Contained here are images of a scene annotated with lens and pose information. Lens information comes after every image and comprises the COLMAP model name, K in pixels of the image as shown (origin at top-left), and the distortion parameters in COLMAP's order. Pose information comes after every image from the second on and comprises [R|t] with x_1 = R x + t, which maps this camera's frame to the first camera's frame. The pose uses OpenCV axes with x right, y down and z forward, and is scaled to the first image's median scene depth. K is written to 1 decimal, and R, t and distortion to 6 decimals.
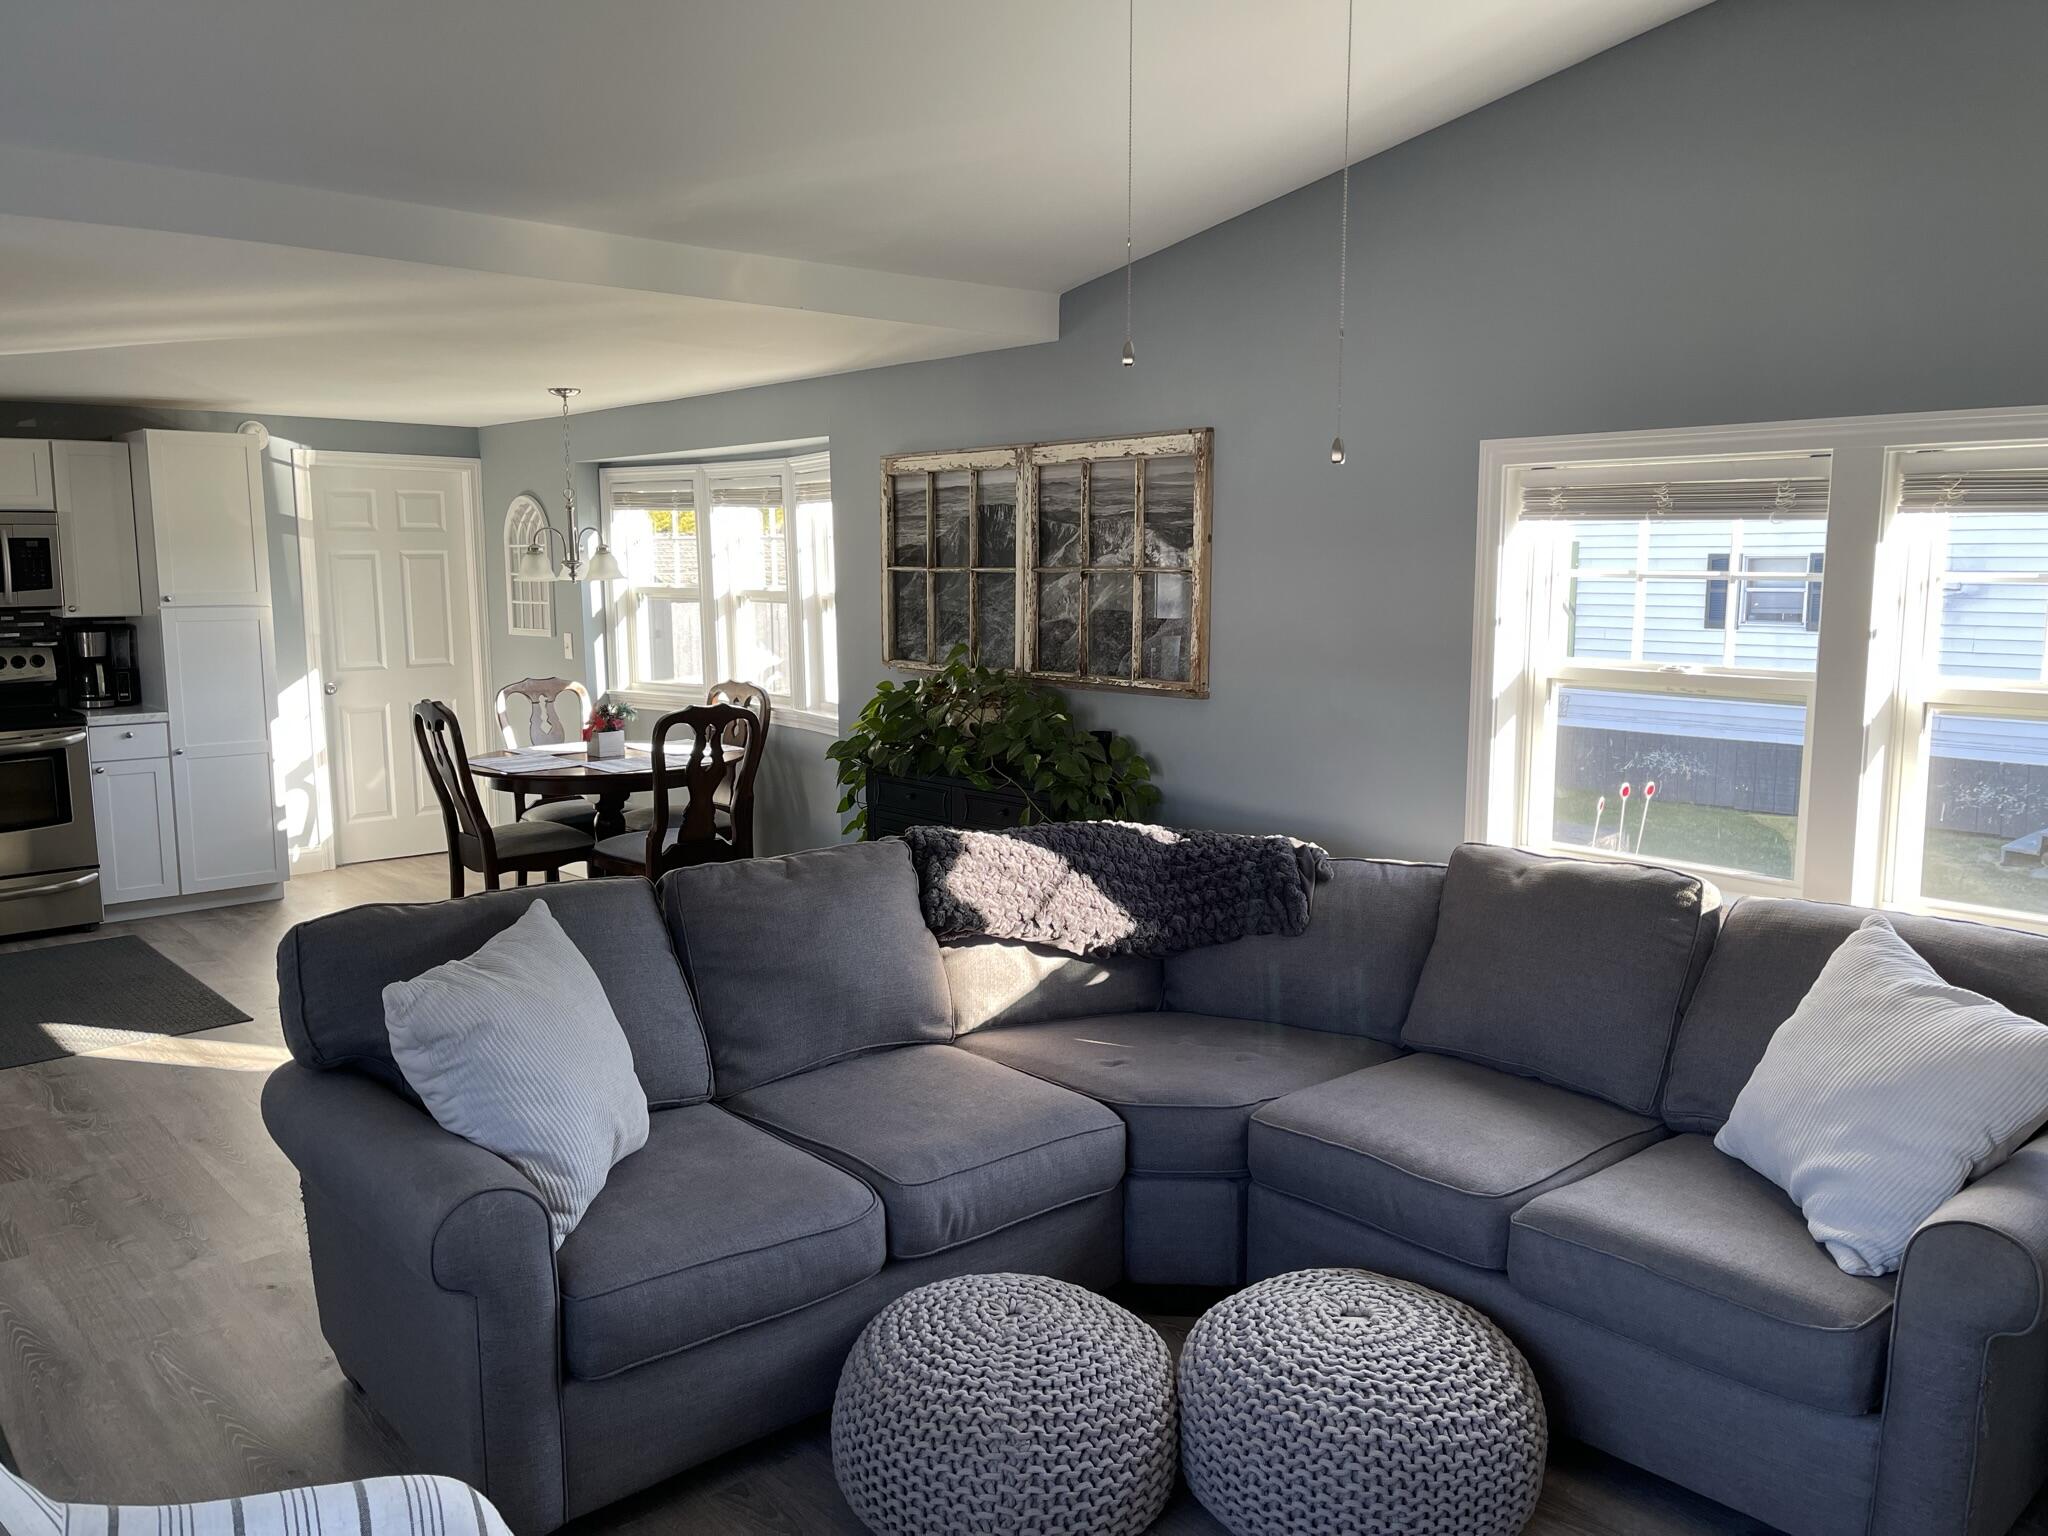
lens RADIAL K [[1538.6, 0, 1024.0], [0, 1538.6, 768.0], [0, 0, 1]] dist [0.081469, -0.112594]
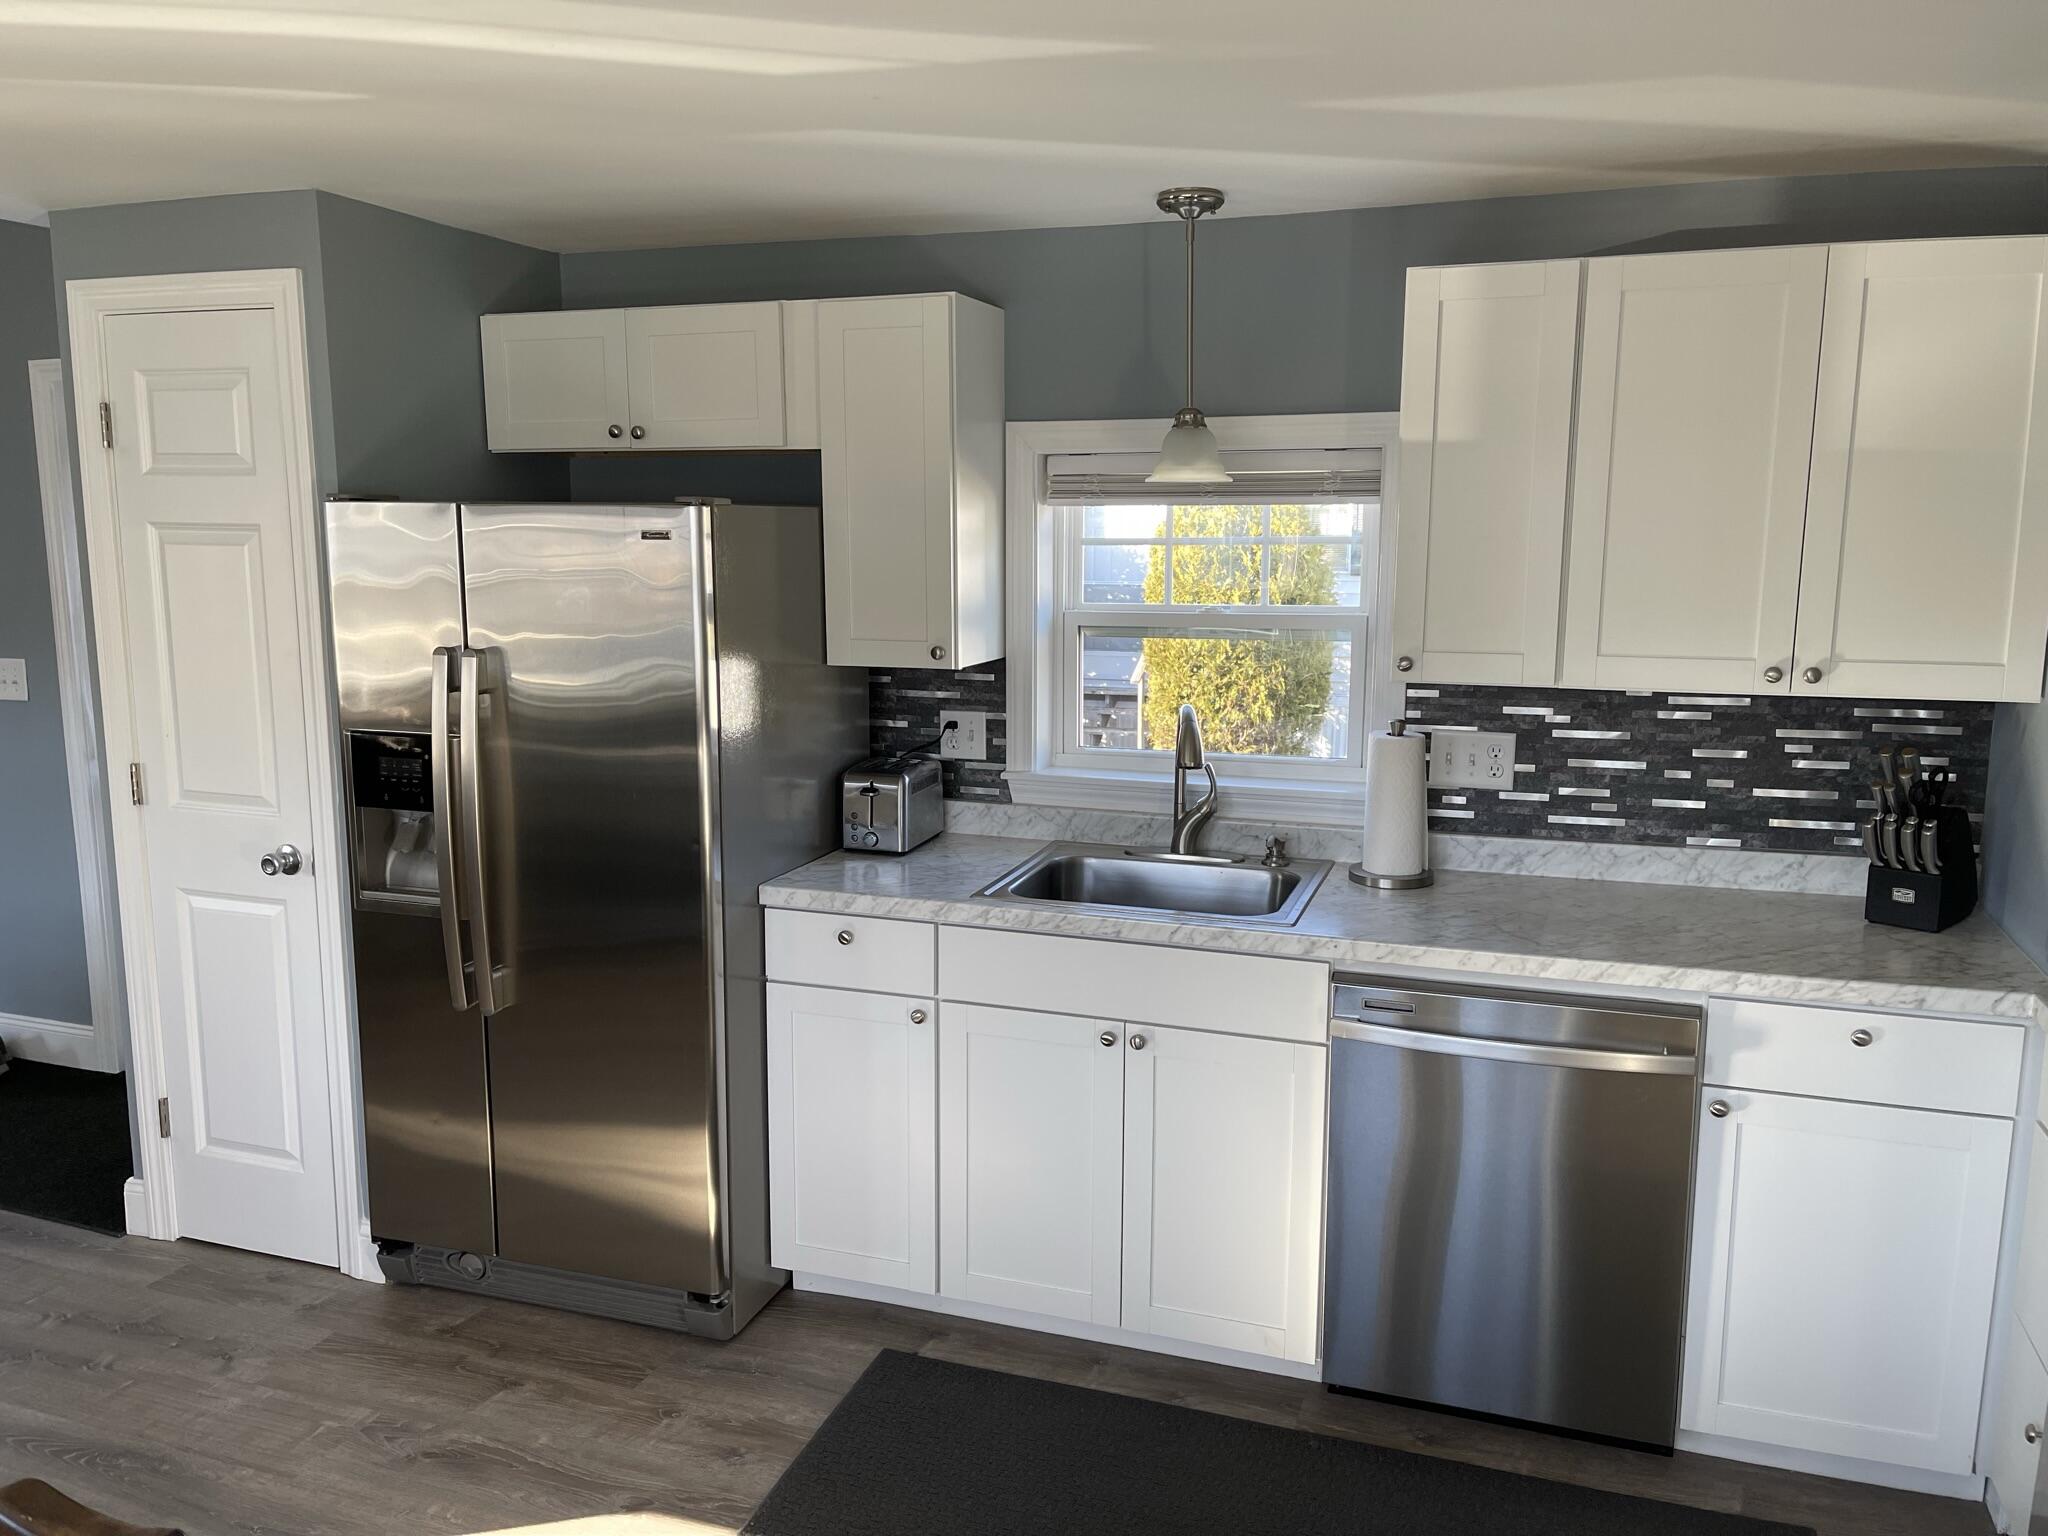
lens RADIAL K [[1561.8, 0, 1018.2], [0, 1561.8, 777.5], [0, 0, 1]] dist [0.087821, -0.127117]
pose [[-0.876951, 0.080742, -0.473749, -0.633524], [-0.064403, 0.957148, 0.282346, -0.264066], [0.476246, 0.278114, -0.834172, 1.843726]]
